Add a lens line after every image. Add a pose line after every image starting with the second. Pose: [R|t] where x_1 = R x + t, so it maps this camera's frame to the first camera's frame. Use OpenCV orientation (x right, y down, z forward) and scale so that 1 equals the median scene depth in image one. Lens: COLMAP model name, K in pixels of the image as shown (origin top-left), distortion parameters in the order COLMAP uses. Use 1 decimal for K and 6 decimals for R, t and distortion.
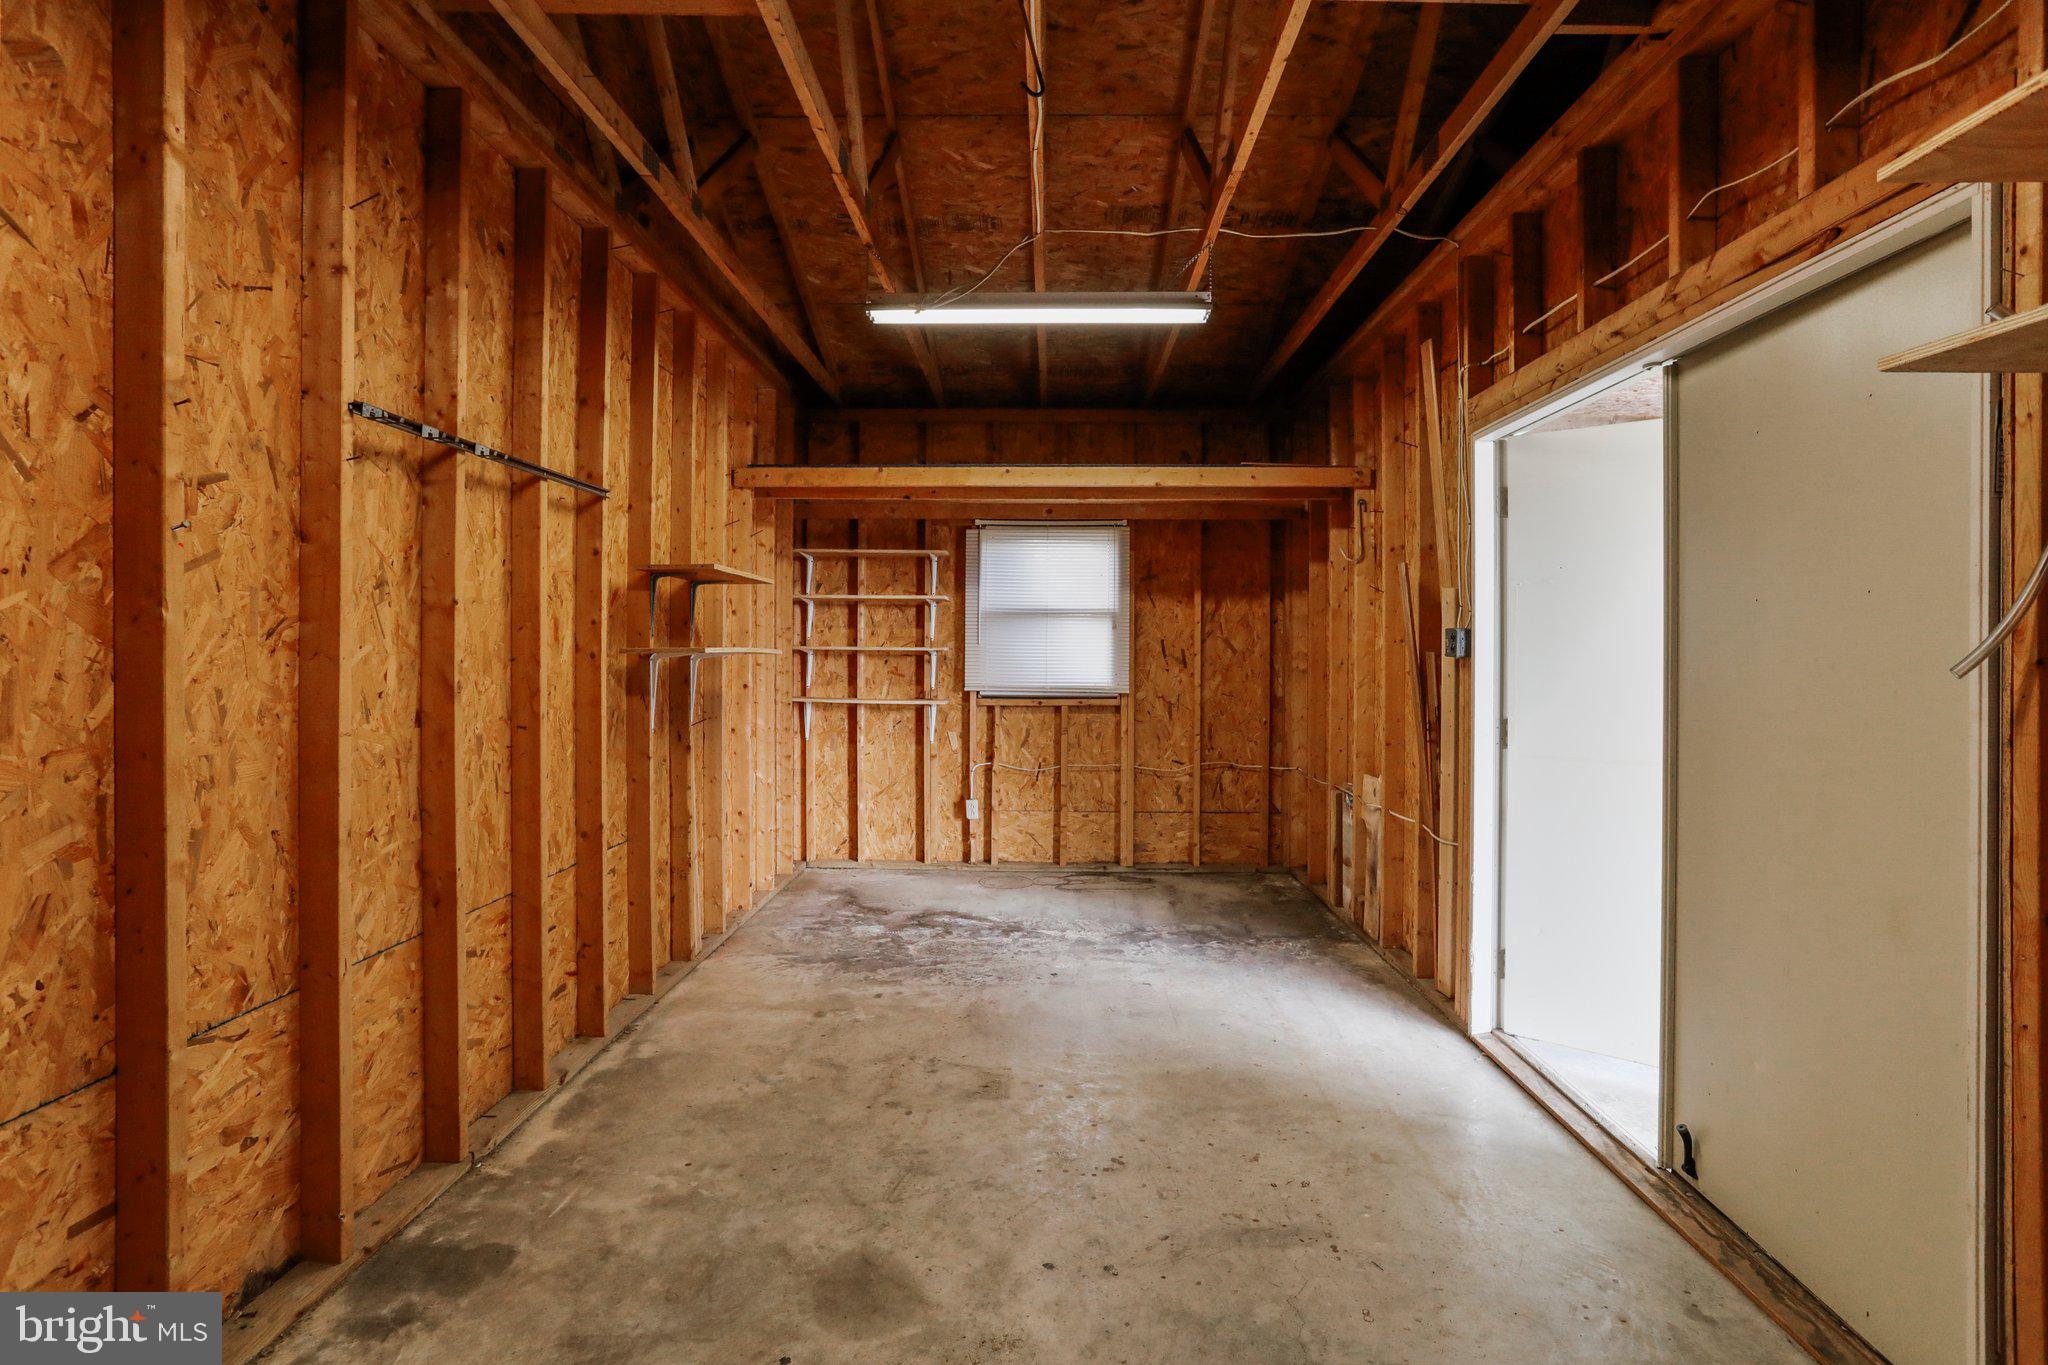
lens RADIAL K [[992.0, 0, 1024.0], [0, 992.0, 665.2], [0, 0, 1]] dist [-0.046951, 0.020944]
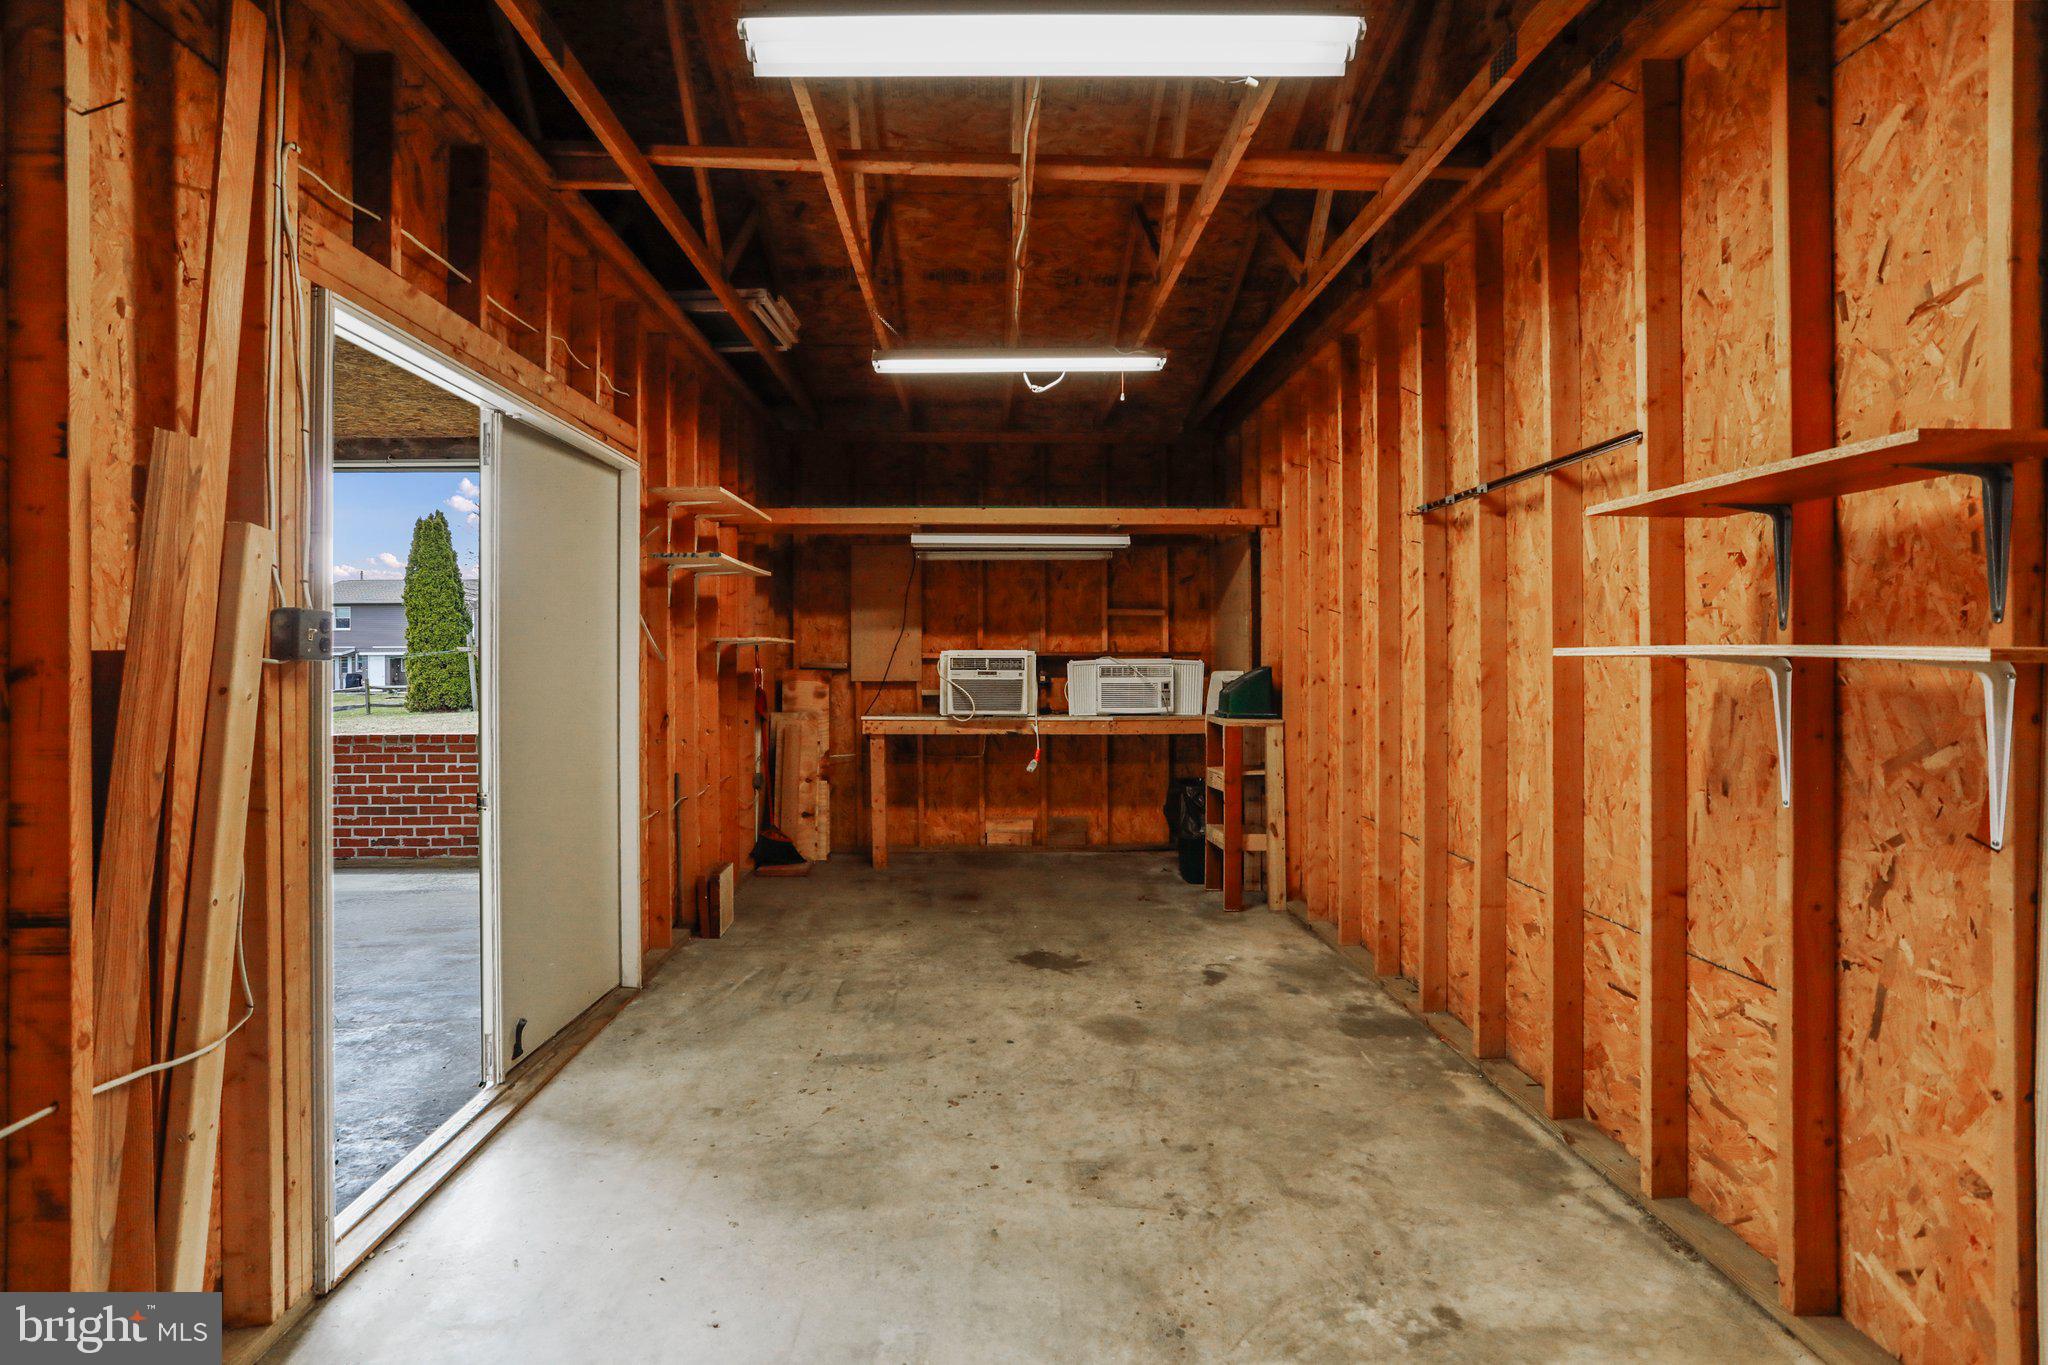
lens RADIAL K [[992.0, 0, 1025.6], [0, 992.0, 660.5], [0, 0, 1]] dist [-0.046951, 0.020944]
pose [[-0.997847, -0.001519, -0.065565, 0.081384], [-0.002749, 0.999822, 0.018675, -0.025336], [0.065525, 0.018815, -0.997674, 1.980657]]
